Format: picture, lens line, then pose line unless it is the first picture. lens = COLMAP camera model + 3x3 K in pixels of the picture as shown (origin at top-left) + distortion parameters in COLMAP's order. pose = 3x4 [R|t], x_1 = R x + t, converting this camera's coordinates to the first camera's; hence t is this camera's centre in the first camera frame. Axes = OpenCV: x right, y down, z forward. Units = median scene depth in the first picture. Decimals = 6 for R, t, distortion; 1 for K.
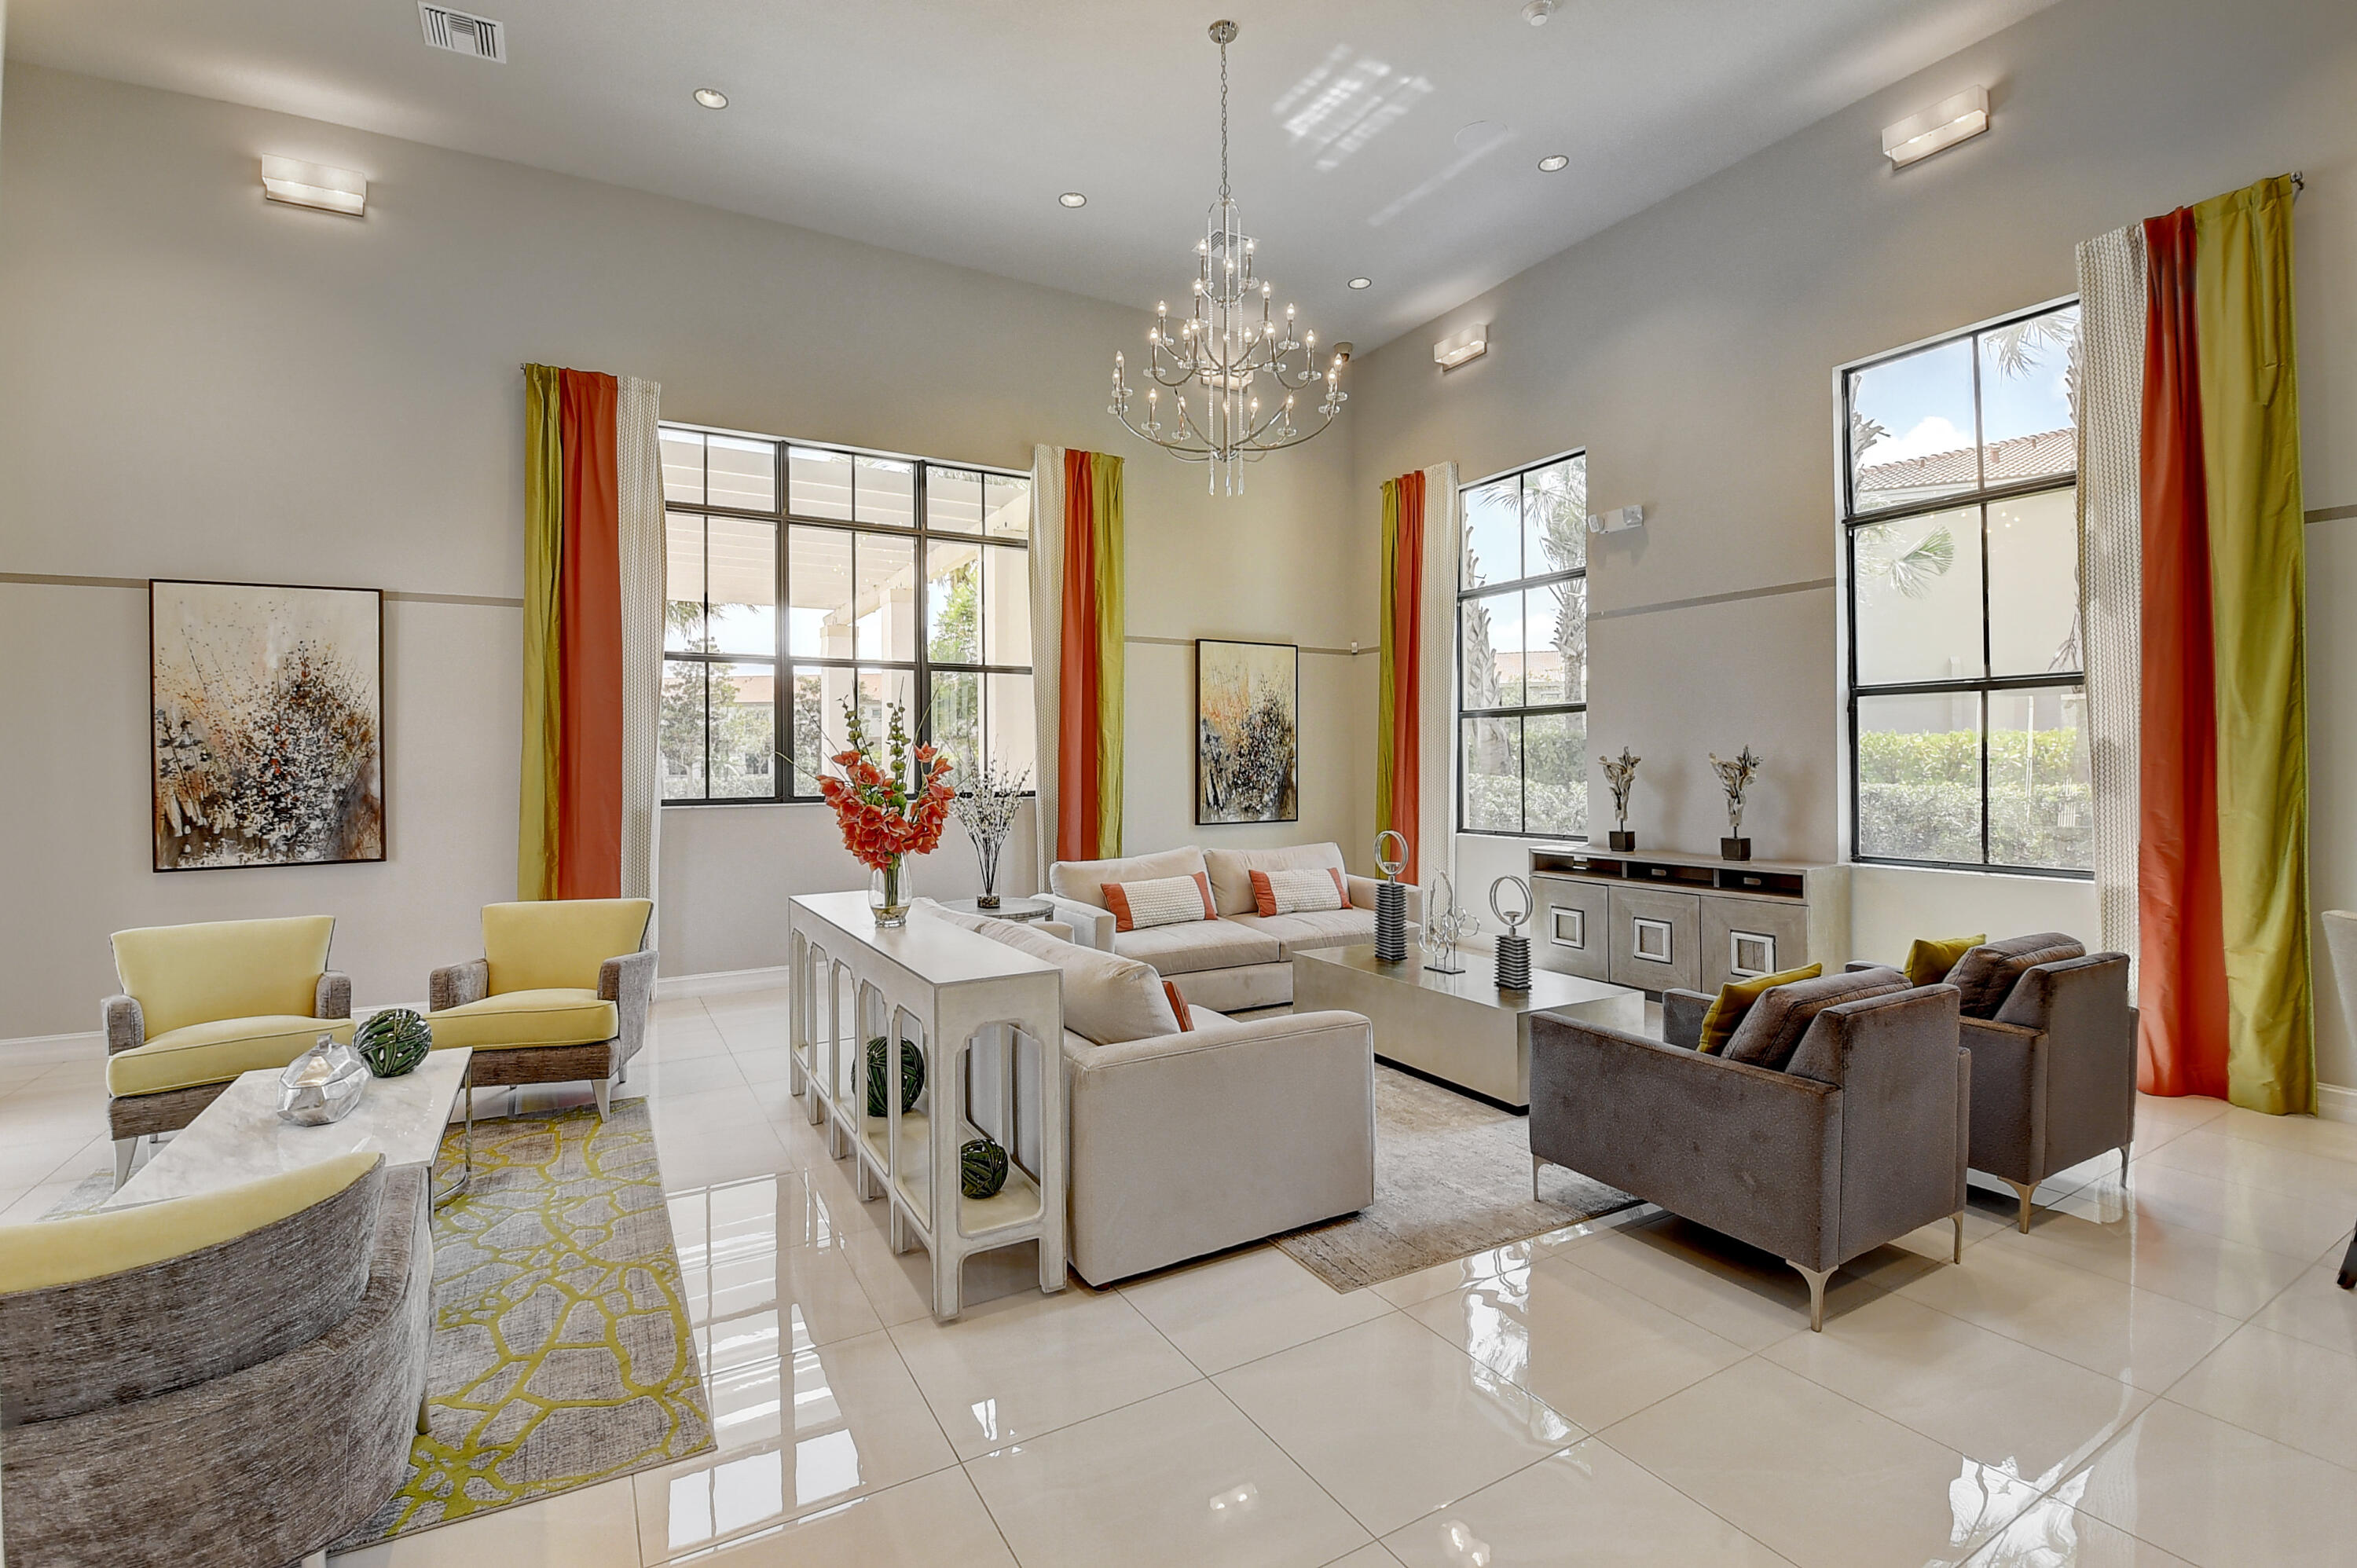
lens RADIAL K [[1052.6, 0, 1173.5], [0, 1052.6, 736.4], [0, 0, 1]] dist [0.010344, -0.026525]
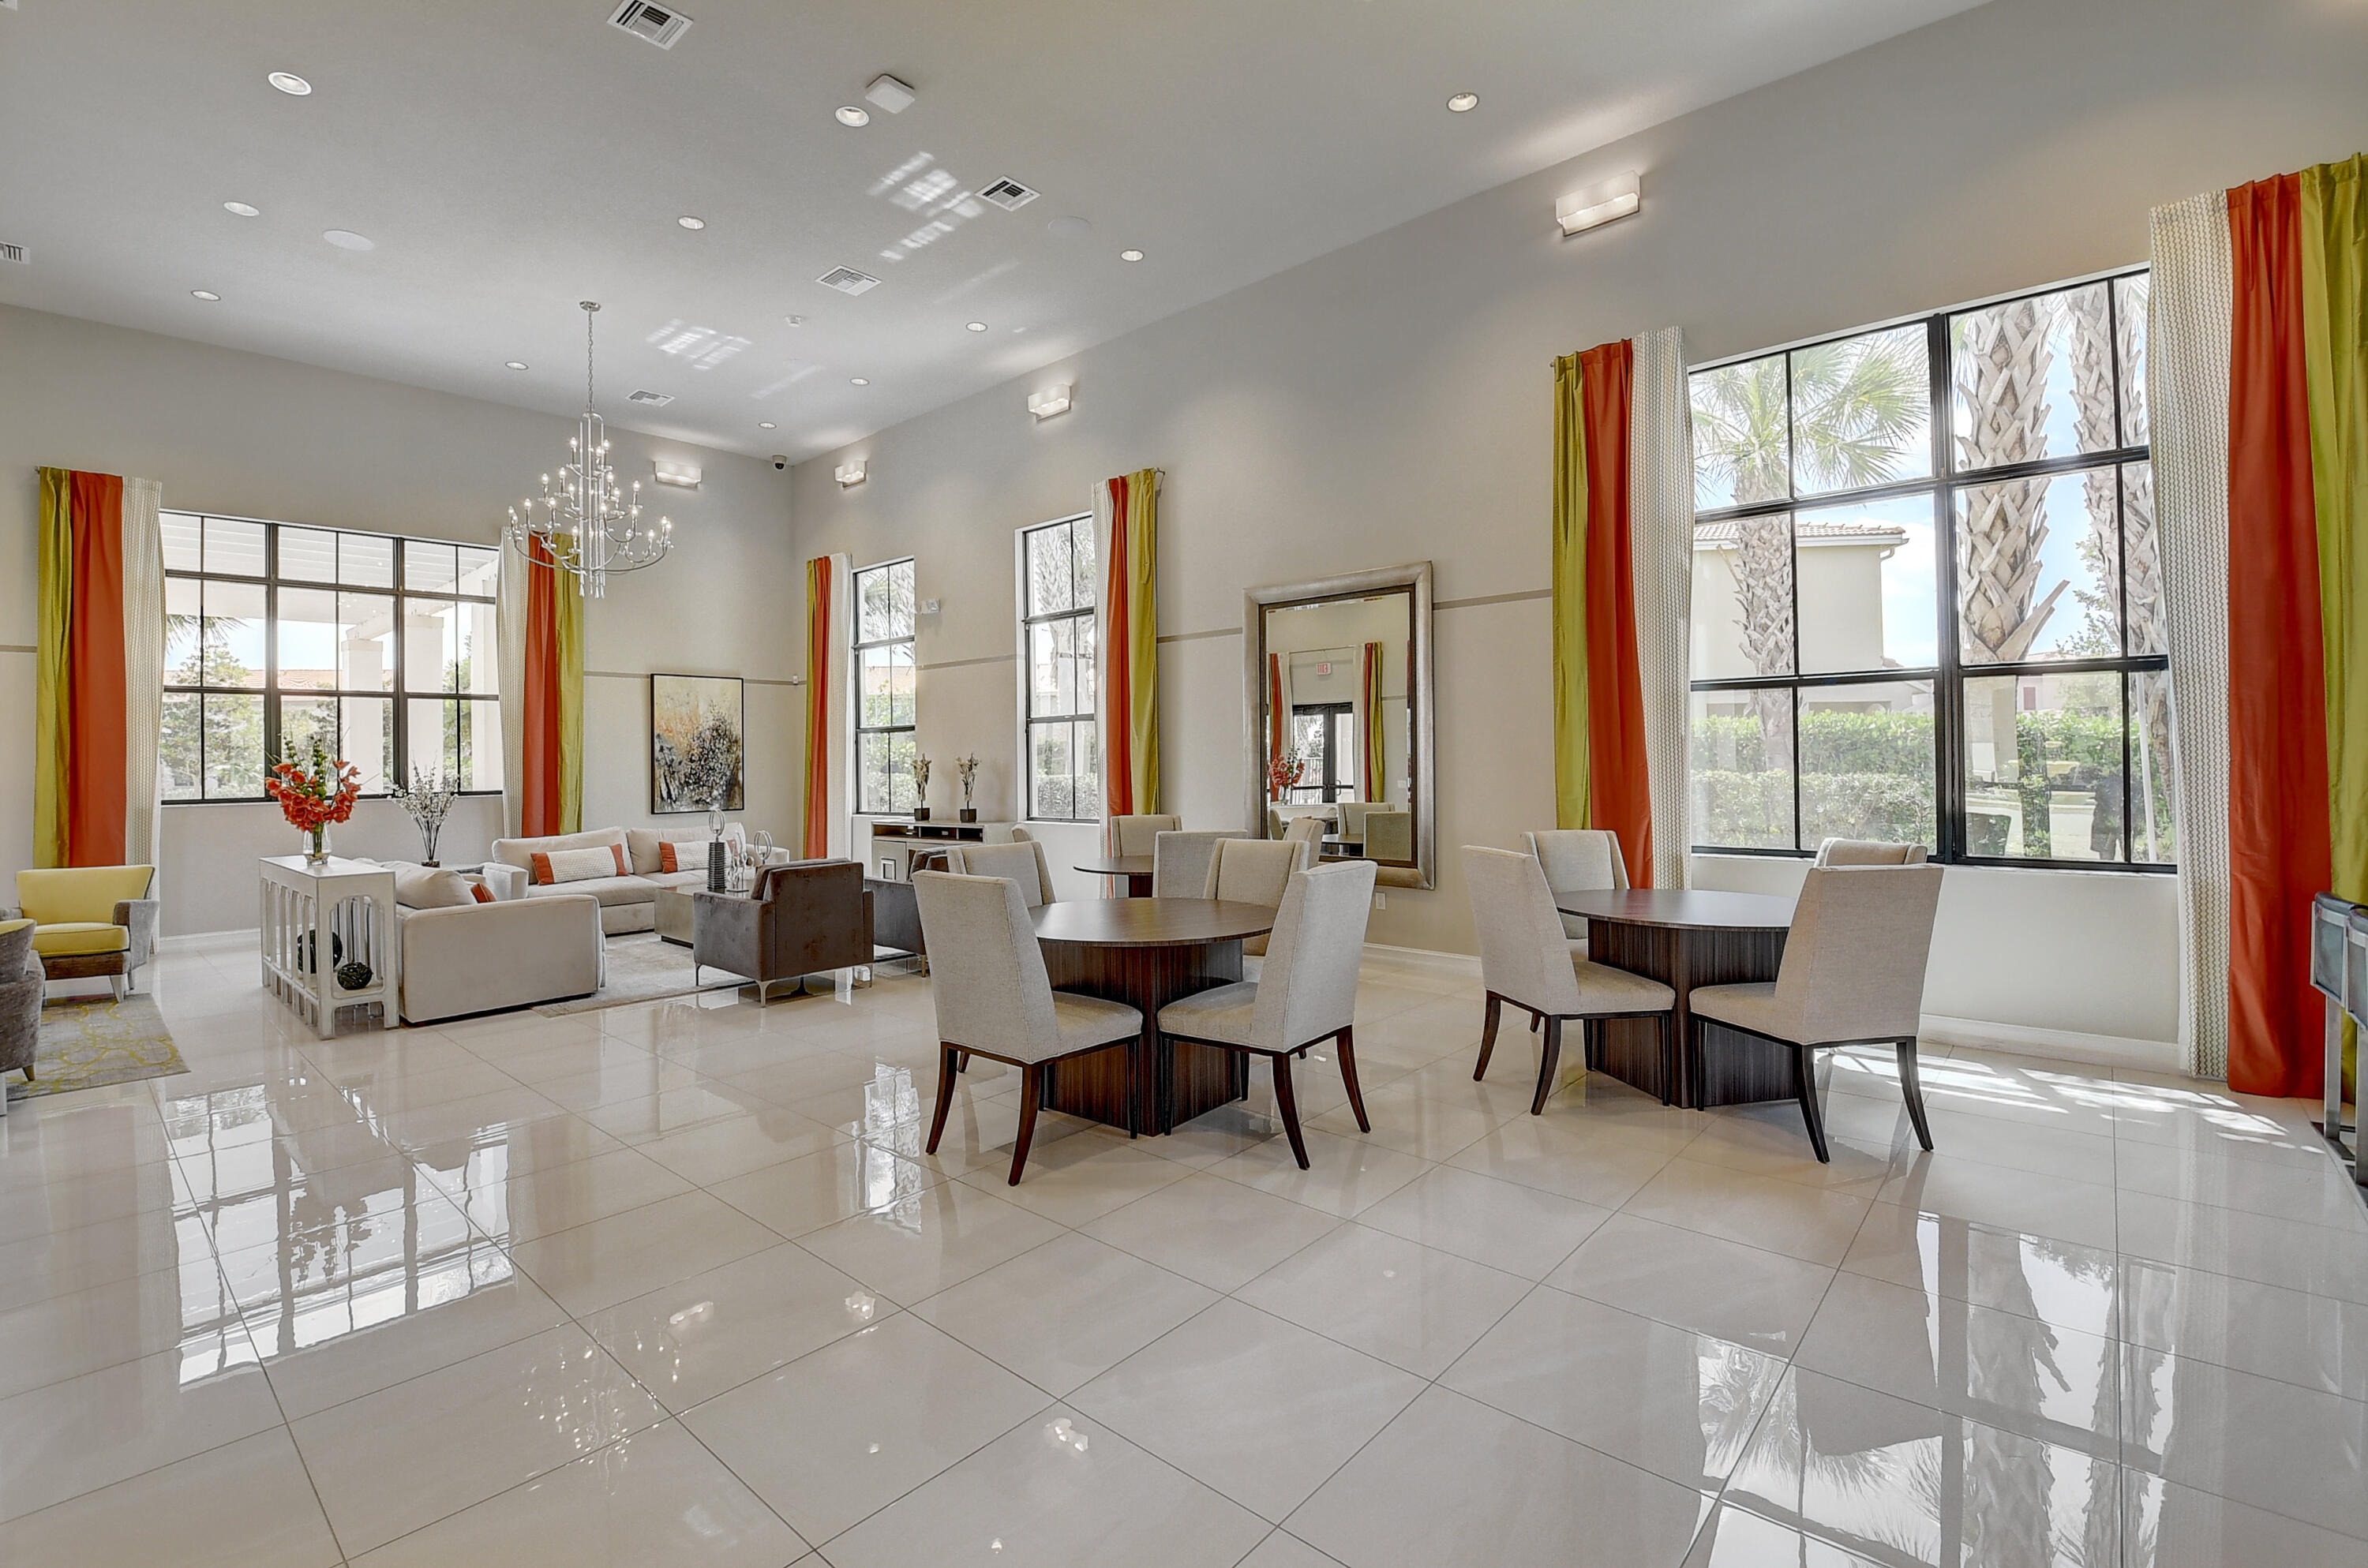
lens RADIAL K [[1057.4, 0, 1178.9], [0, 1057.4, 736.2], [0, 0, 1]] dist [0.010344, -0.026525]
pose [[0.949443, -0.003362, 0.313922, 0.299887], [0.003625, 0.999993, -0.000255, -0.014505], [-0.313919, 0.001380, 0.949449, -0.609767]]
